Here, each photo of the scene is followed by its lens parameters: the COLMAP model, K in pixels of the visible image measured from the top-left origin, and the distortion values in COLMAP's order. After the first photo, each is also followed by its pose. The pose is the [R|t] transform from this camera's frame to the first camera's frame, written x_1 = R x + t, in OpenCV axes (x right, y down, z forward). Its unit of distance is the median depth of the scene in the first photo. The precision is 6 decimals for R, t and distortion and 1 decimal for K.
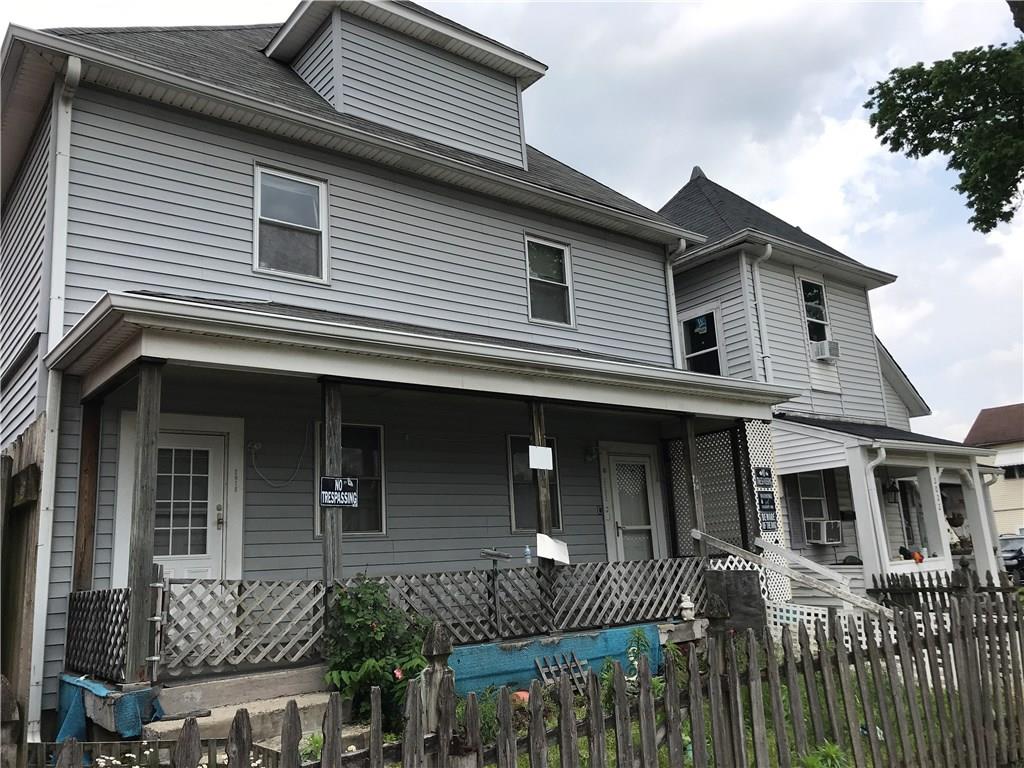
lens RADIAL K [[840.5, 0, 508.2], [0, 840.5, 382.4], [0, 0, 1]] dist [0.020491, -0.009813]
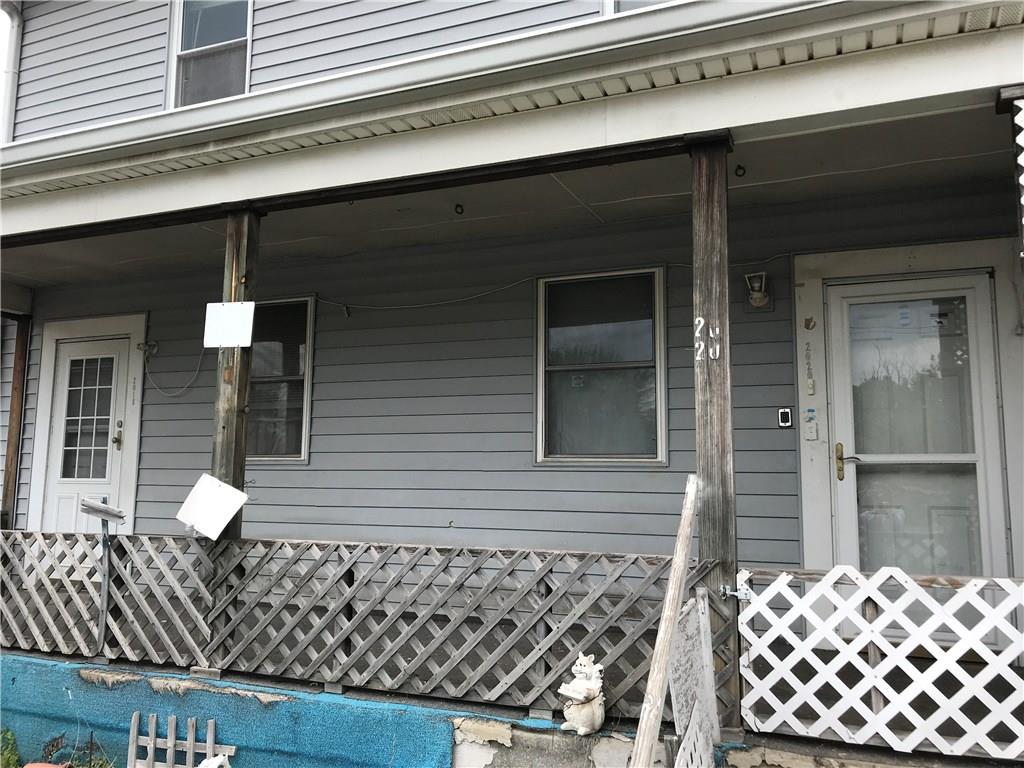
lens RADIAL K [[840.5, 0, 508.2], [0, 840.5, 382.4], [0, 0, 1]] dist [0.020491, -0.009813]
pose [[0.485506, -0.046225, -0.873011, 0.526671], [0.148395, 0.988467, 0.030189, 0.126887], [0.861547, -0.144207, 0.486766, 0.847287]]
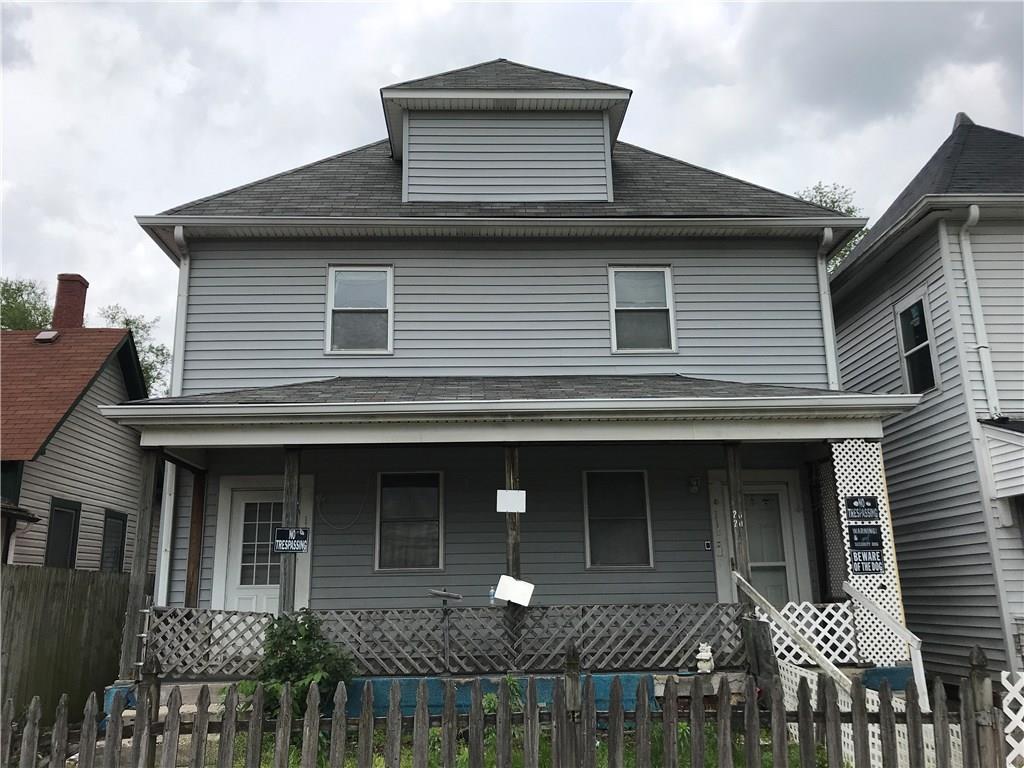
lens RADIAL K [[840.5, 0, 508.2], [0, 840.5, 382.4], [0, 0, 1]] dist [0.020491, -0.009813]
pose [[0.808080, -0.104800, -0.579675, 0.618615], [0.098919, 0.994215, -0.041851, -0.012421], [0.580708, -0.023522, 0.813772, 0.148639]]
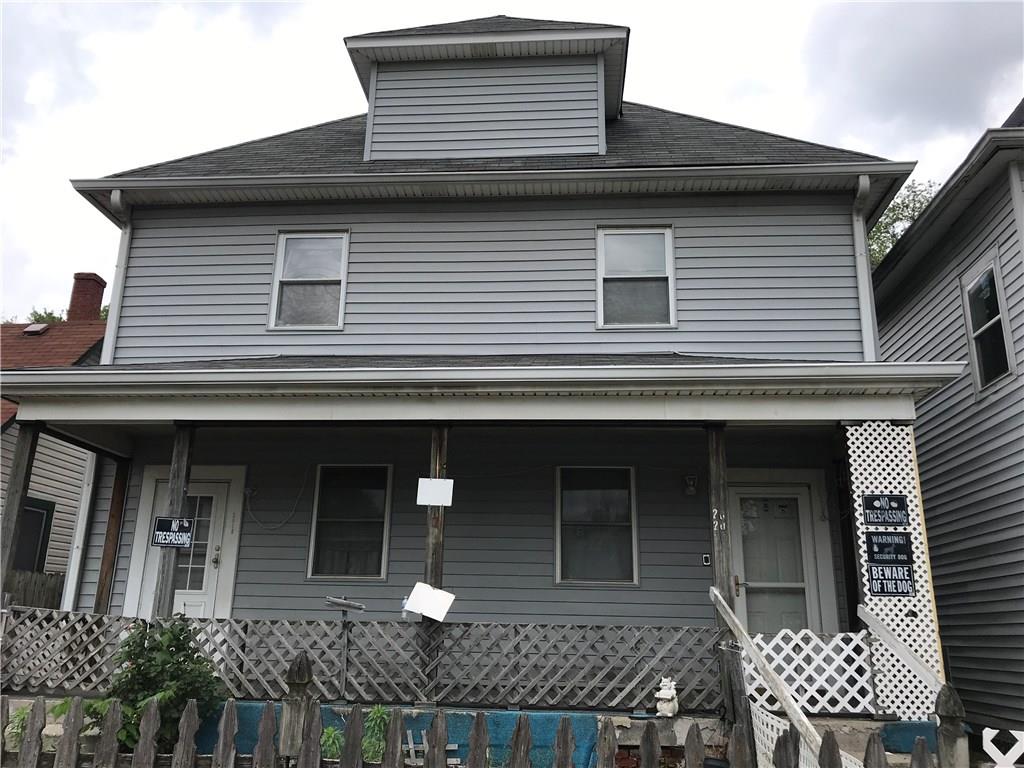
lens RADIAL K [[843.5, 0, 510.8], [0, 843.5, 380.7], [0, 0, 1]] dist [0.014124, 0.004416]
pose [[0.733593, -0.126651, -0.667684, 0.641273], [0.085282, 0.991870, -0.094445, 0.062130], [0.674217, 0.012343, 0.738430, 0.401119]]
